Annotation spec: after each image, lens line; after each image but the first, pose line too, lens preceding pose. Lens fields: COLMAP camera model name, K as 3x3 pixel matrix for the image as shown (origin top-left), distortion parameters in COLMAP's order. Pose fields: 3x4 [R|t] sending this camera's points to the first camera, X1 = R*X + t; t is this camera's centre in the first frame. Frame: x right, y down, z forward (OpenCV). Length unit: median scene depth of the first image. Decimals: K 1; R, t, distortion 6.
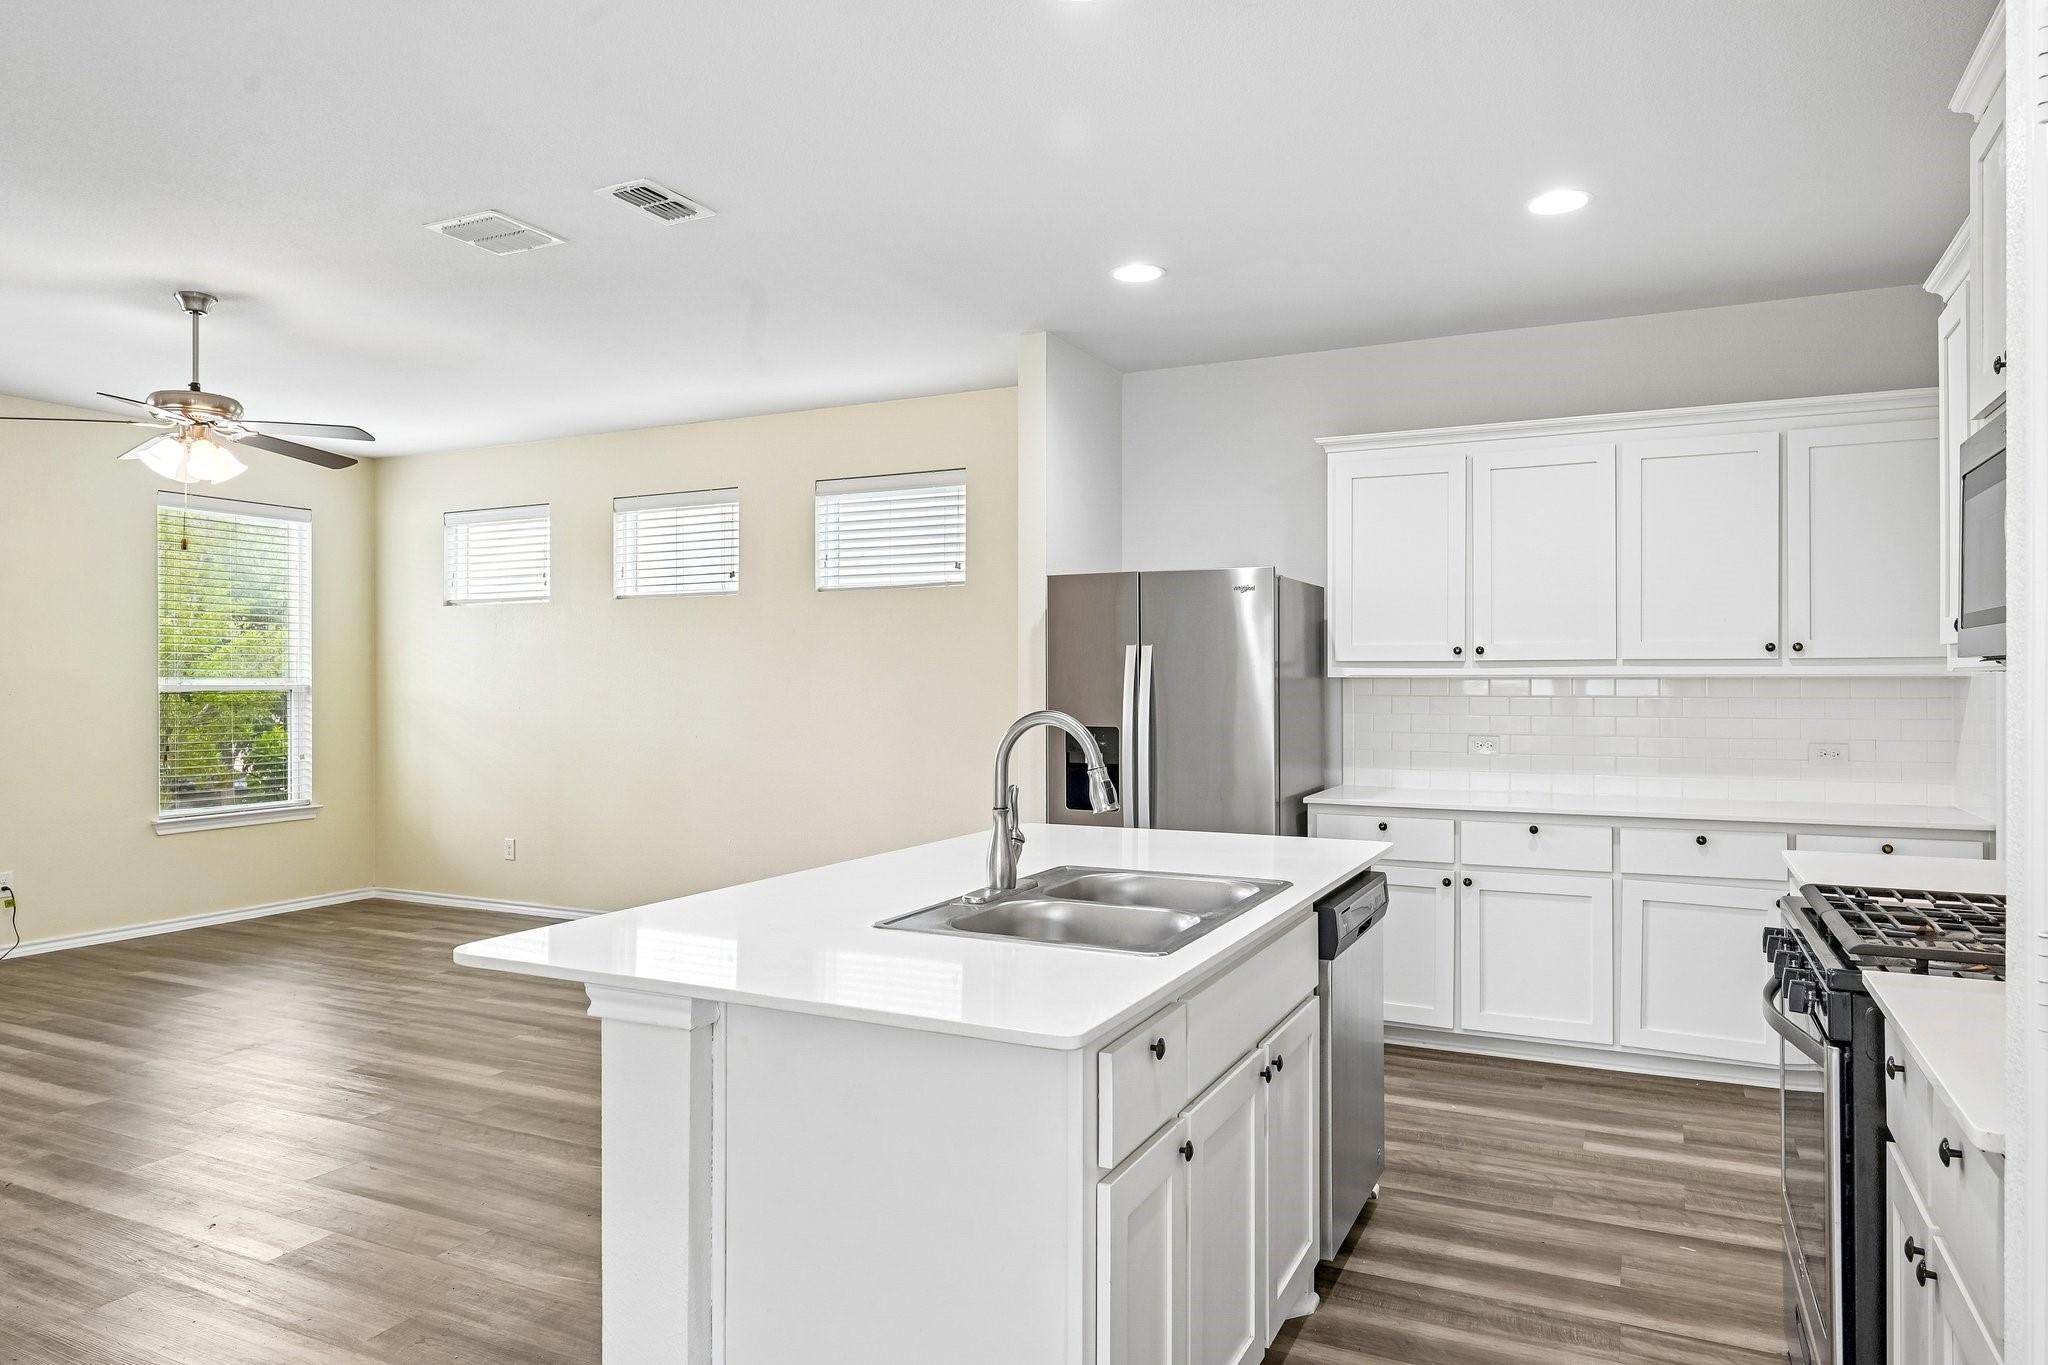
lens RADIAL K [[1319.3, 0, 1024.0], [0, 1319.3, 682.5], [0, 0, 1]] dist [-0.000317, -0.000375]
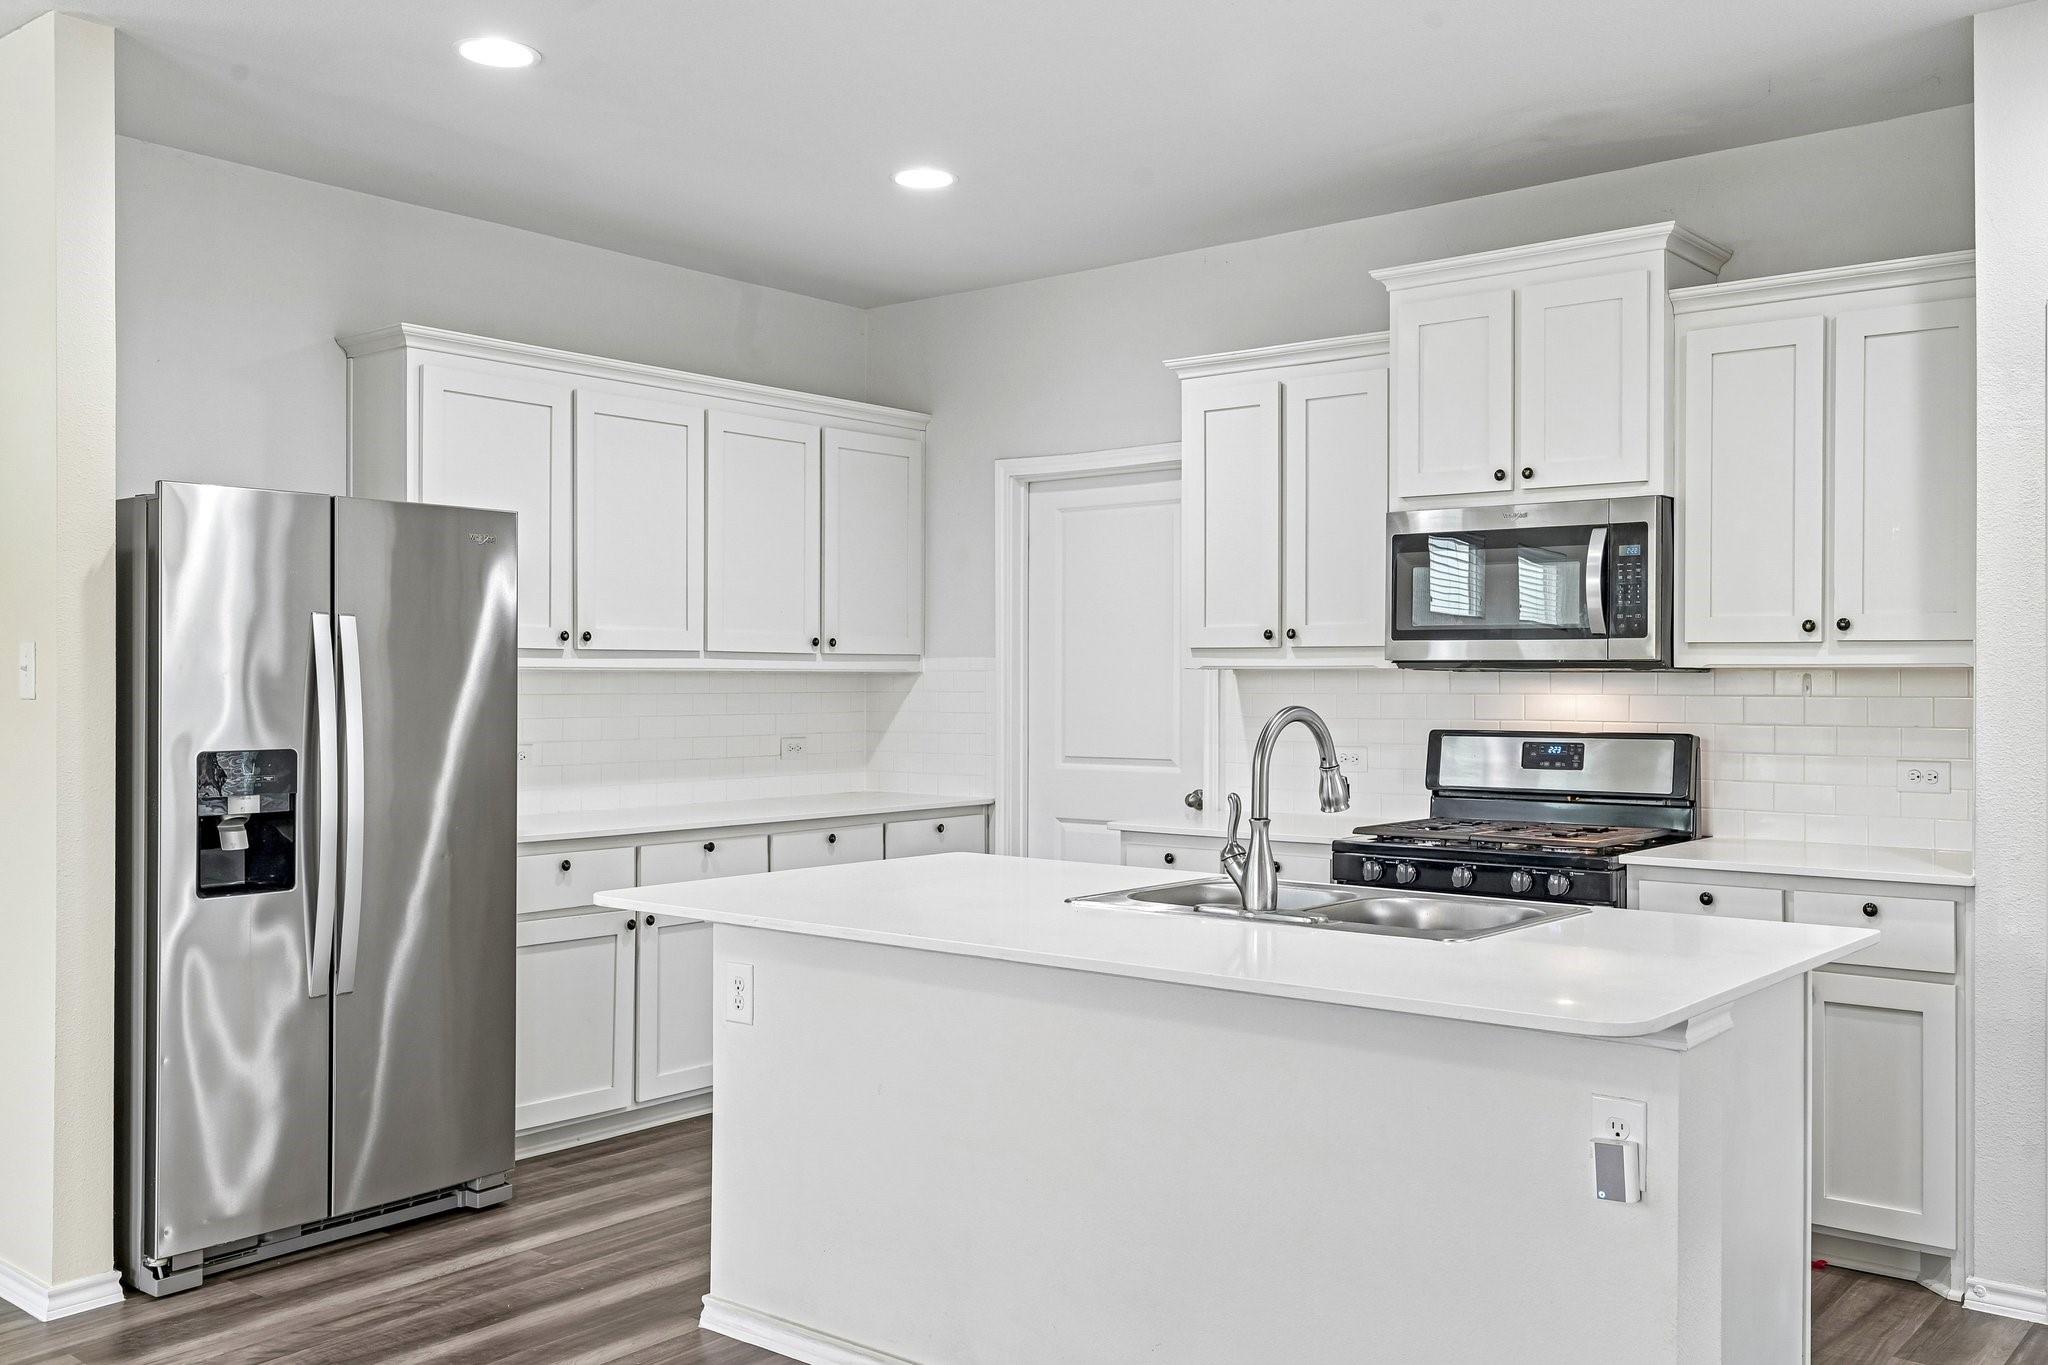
lens RADIAL K [[1773.8, 0, 1024.0], [0, 1773.8, 682.5], [0, 0, 1]] dist [0.000972, 0.000738]
pose [[0.234477, 0.001002, 0.972121, -0.684710], [0.000369, 0.999999, -0.001120, 0.005423], [-0.972122, 0.000621, 0.234476, 0.522532]]
